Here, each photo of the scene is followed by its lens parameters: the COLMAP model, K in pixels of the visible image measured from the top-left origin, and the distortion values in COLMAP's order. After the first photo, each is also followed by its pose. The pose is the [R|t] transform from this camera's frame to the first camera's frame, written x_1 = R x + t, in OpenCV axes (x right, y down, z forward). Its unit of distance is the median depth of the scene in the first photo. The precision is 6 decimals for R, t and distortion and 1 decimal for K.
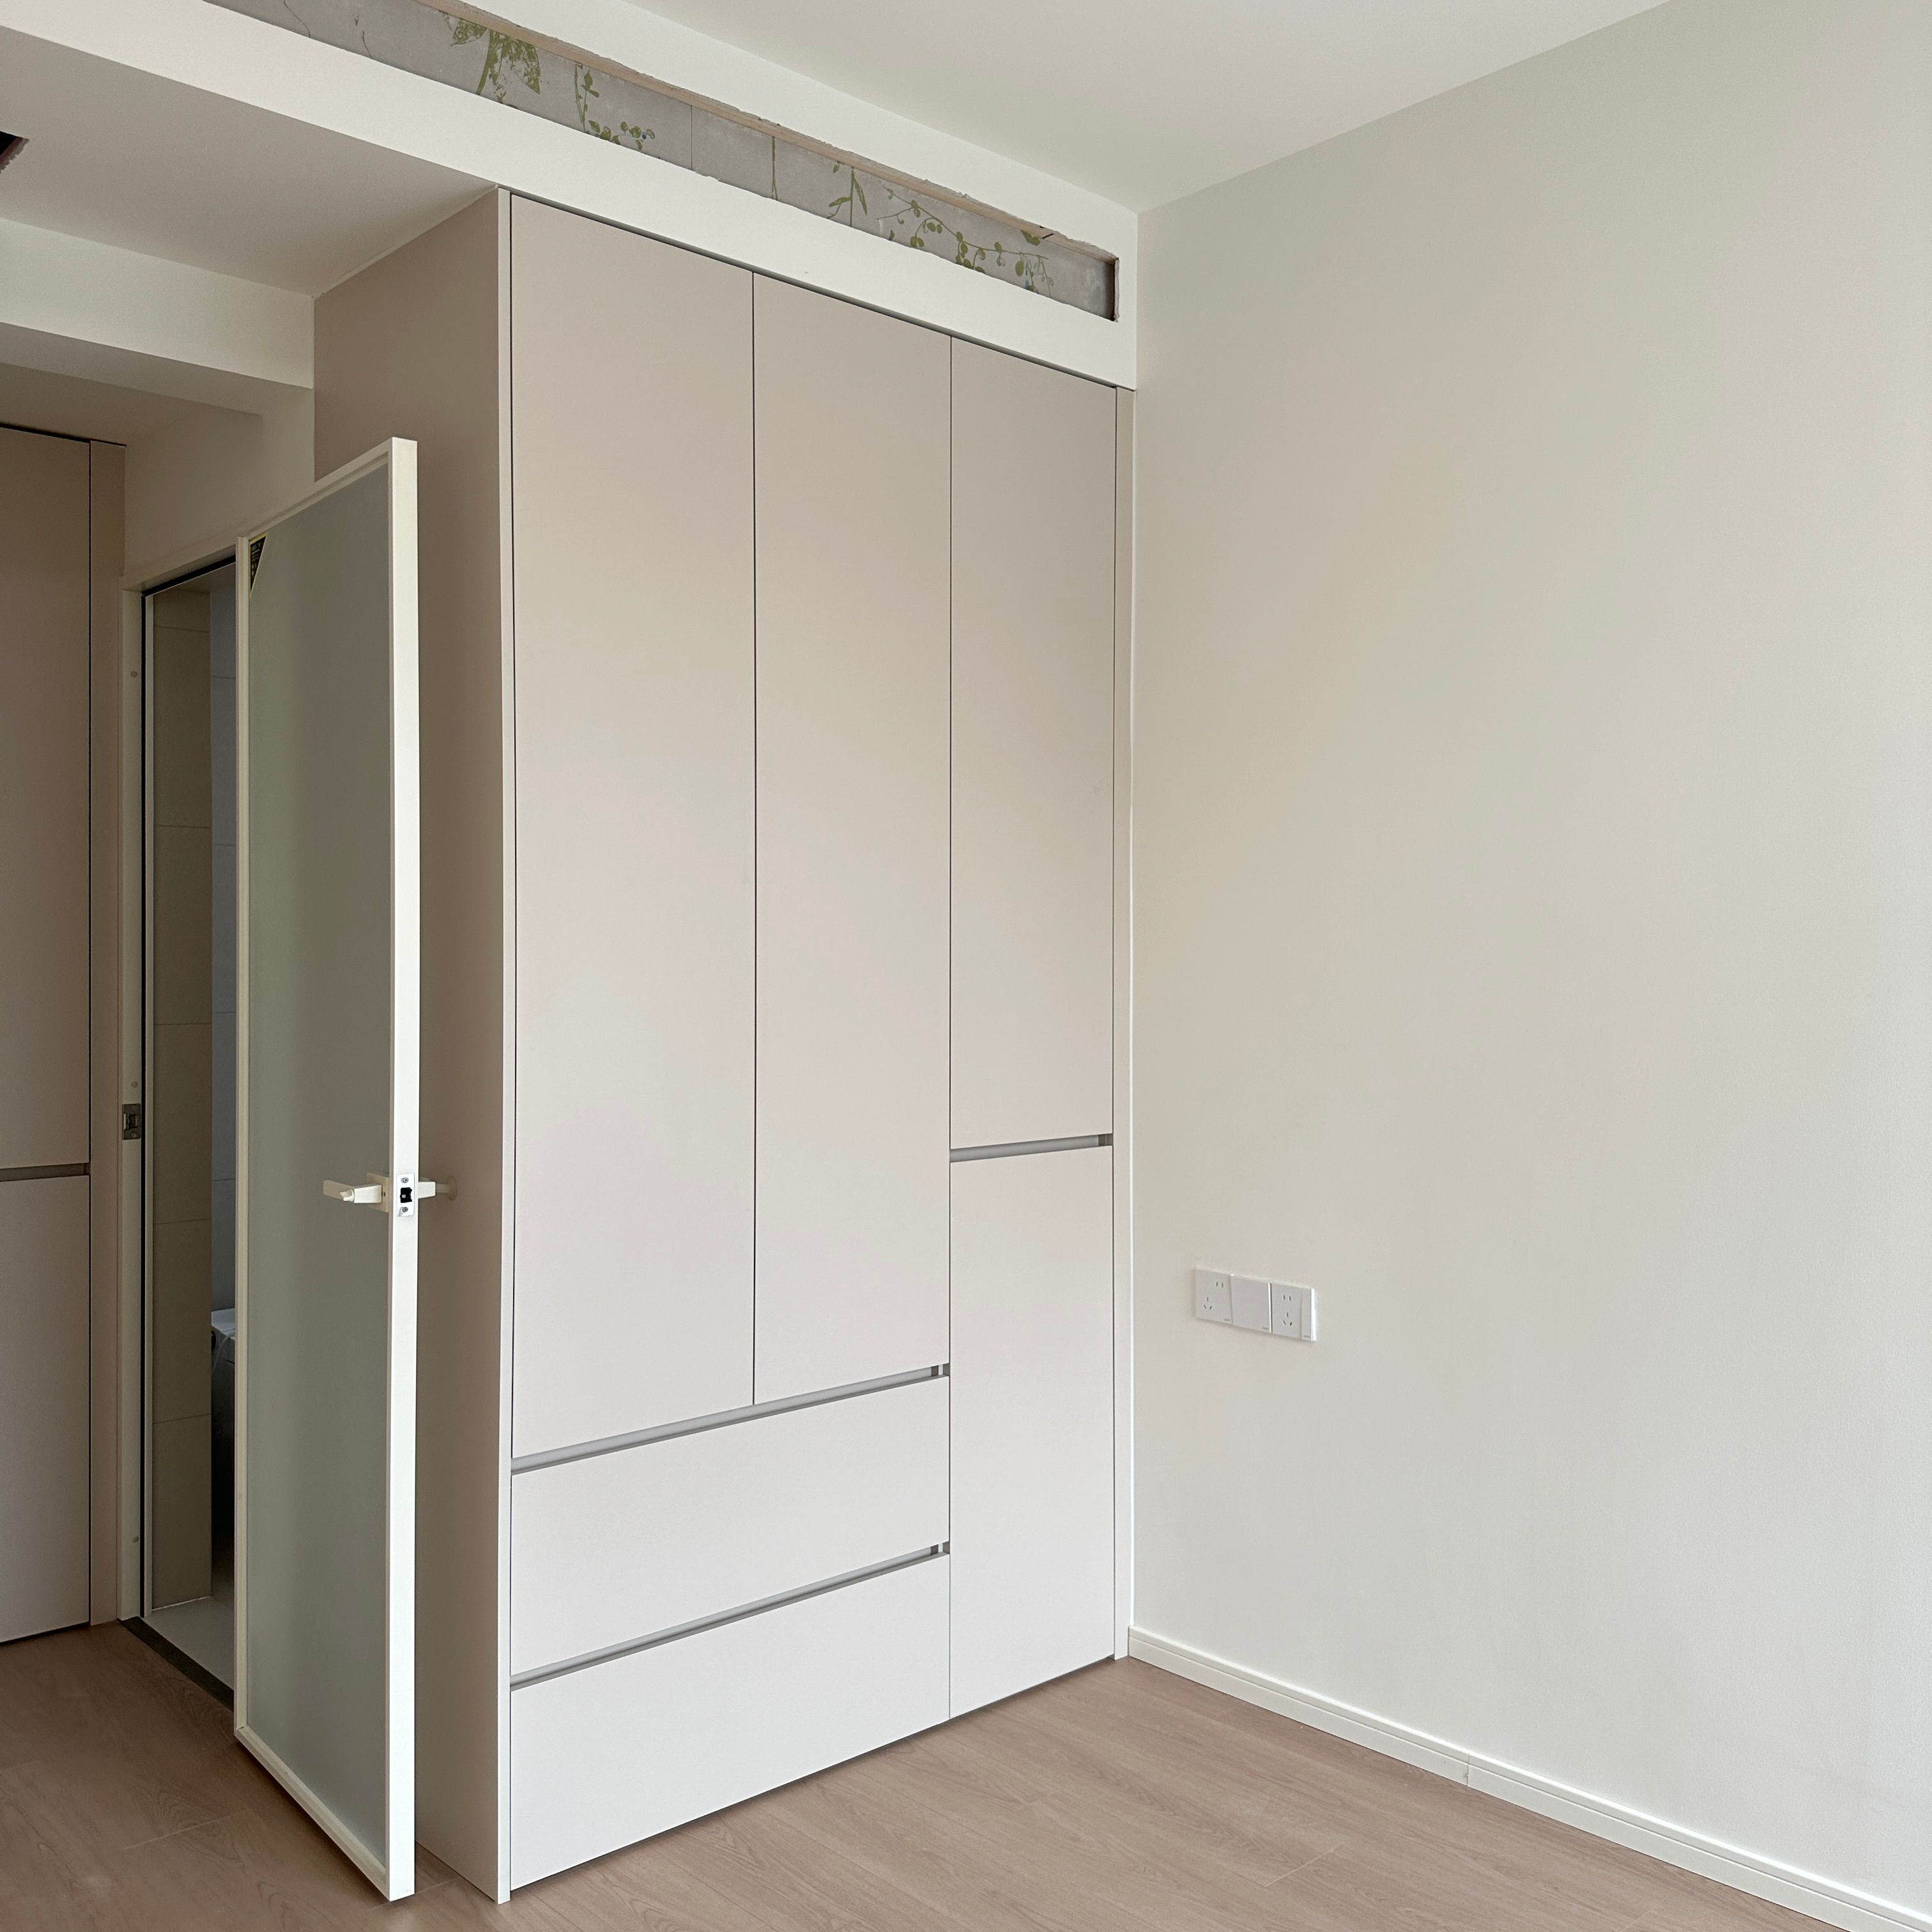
lens RADIAL K [[1848.2, 0, 964.4], [0, 1848.2, 970.0], [0, 0, 1]] dist [0.072220, 0.000000]
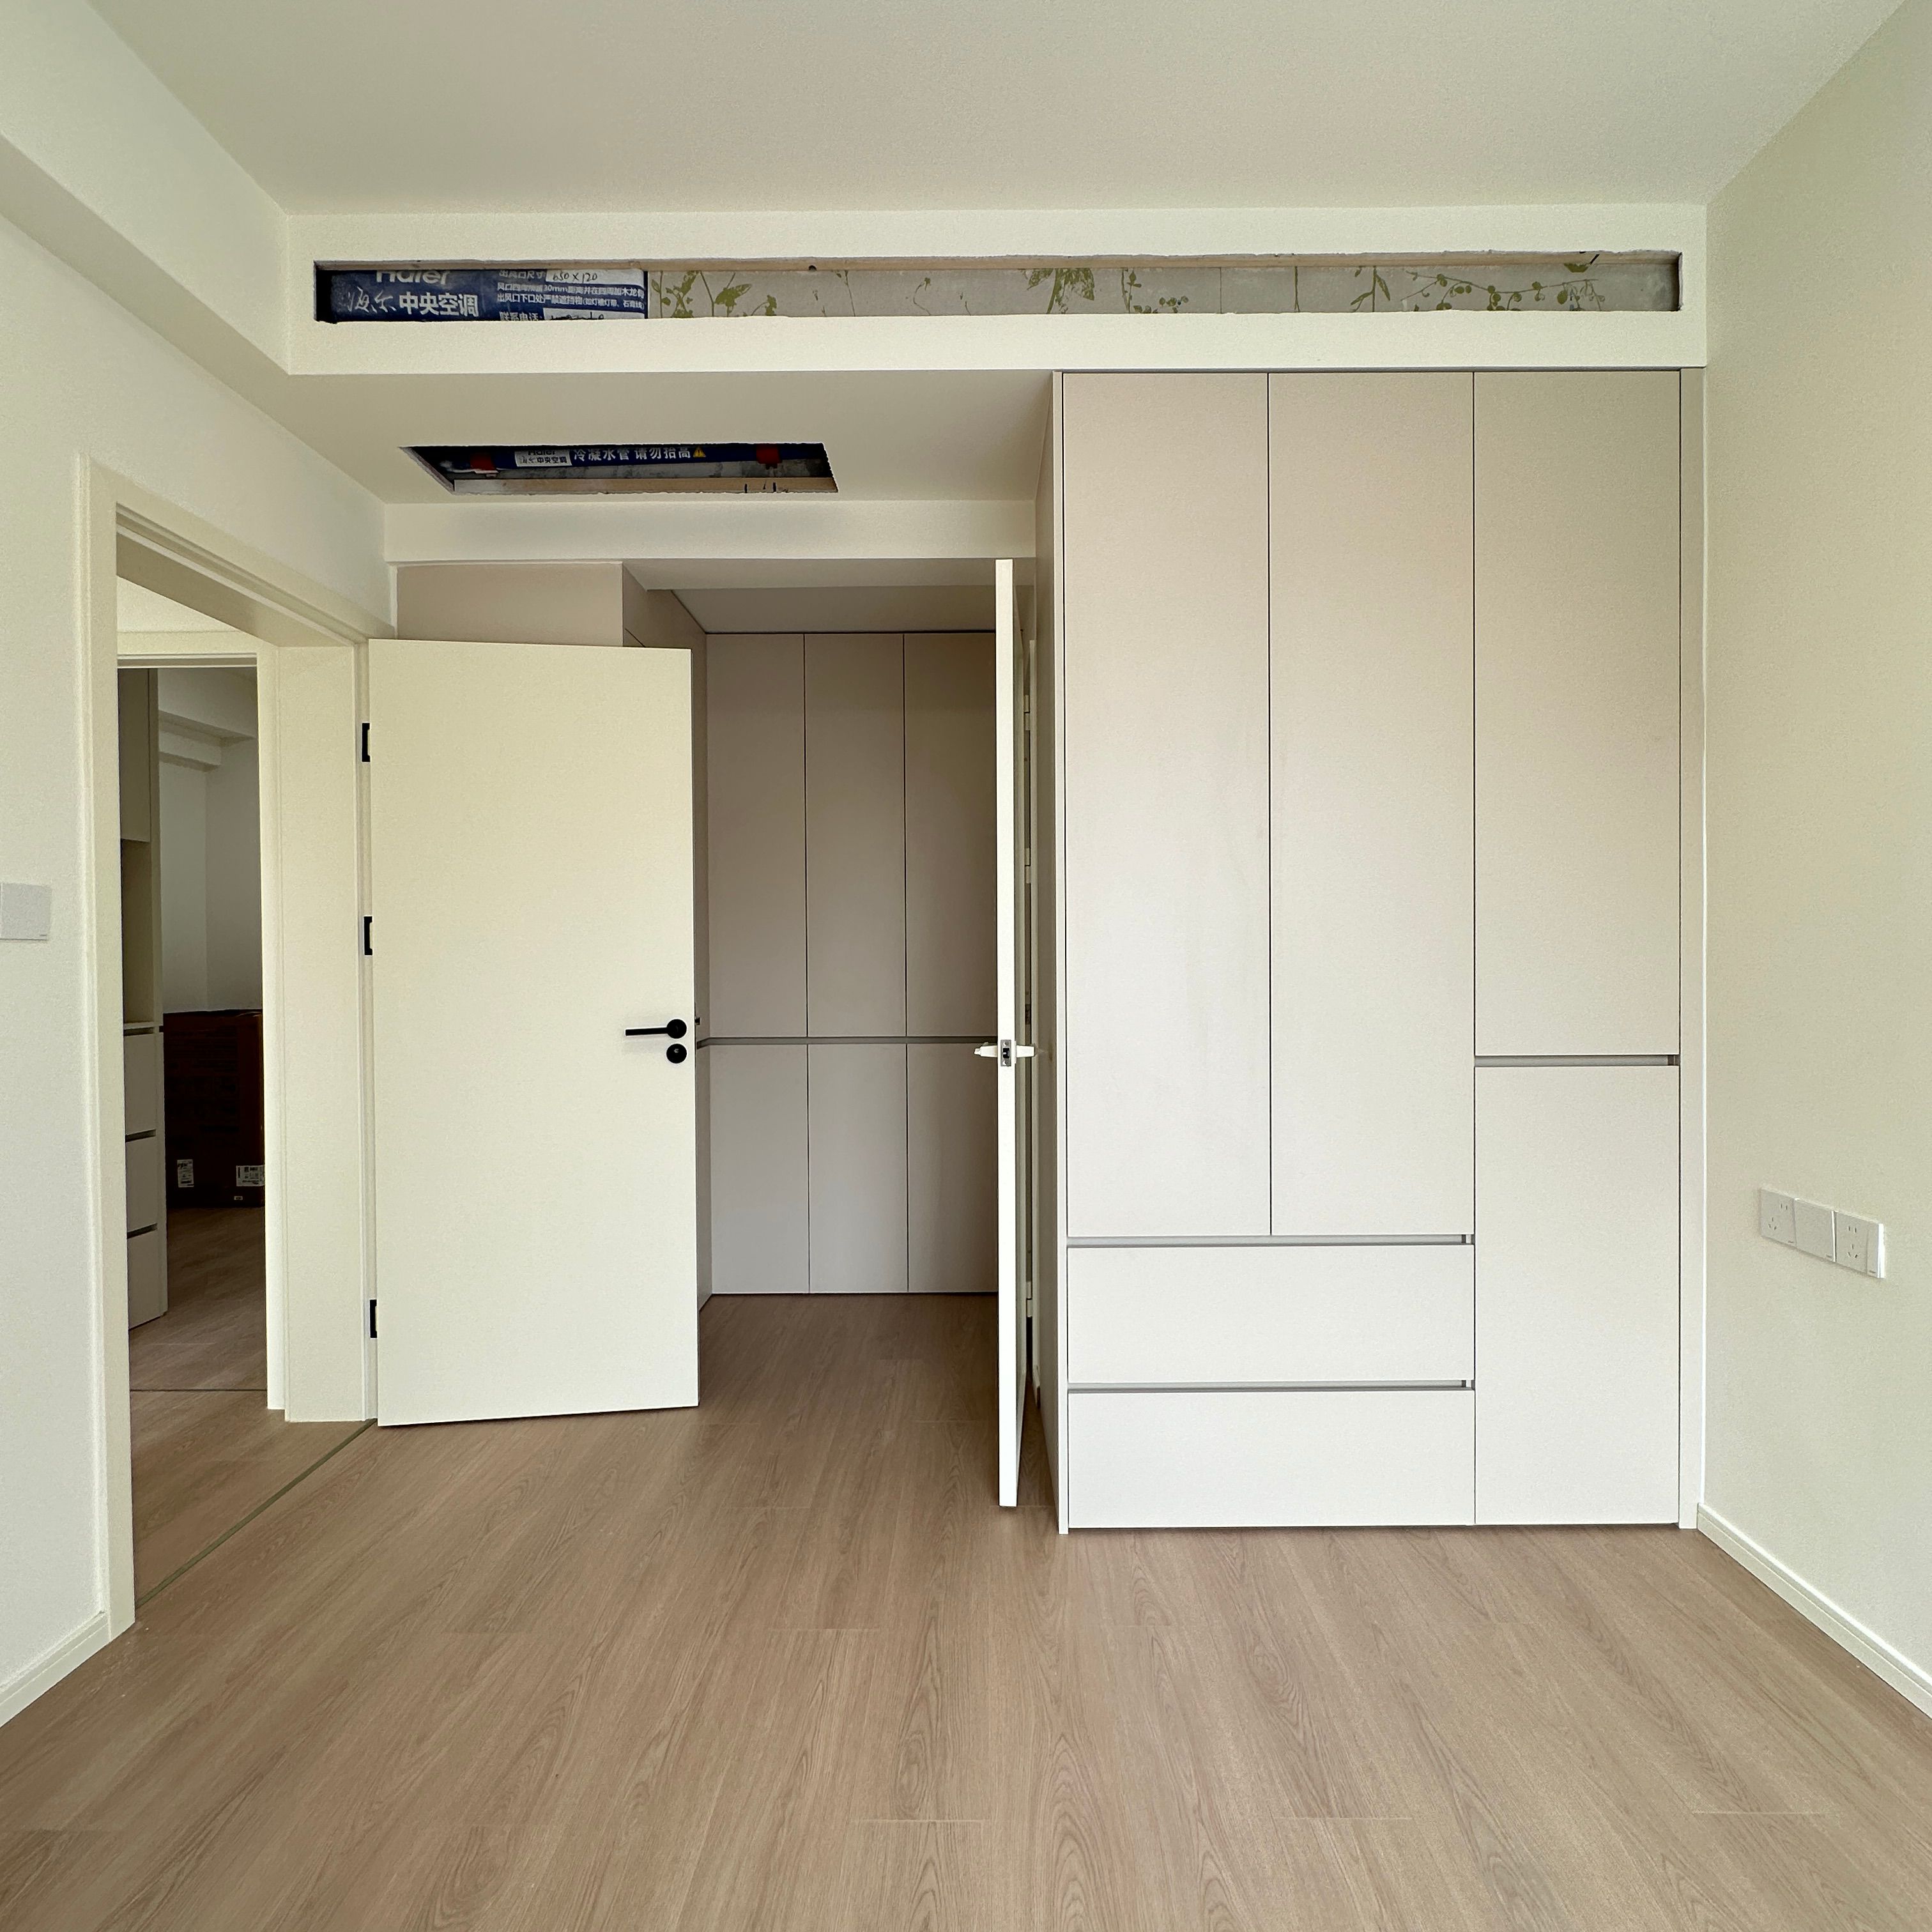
lens RADIAL K [[1046.1, 0, 973.1], [0, 1046.1, 966.4], [0, 0, 1]] dist [0.018283, 0.000749]
pose [[0.741249, 0.004292, -0.671217, 0.212013], [0.001004, 0.999971, 0.007503, 0.034156], [0.671230, -0.006236, 0.741223, 0.282411]]
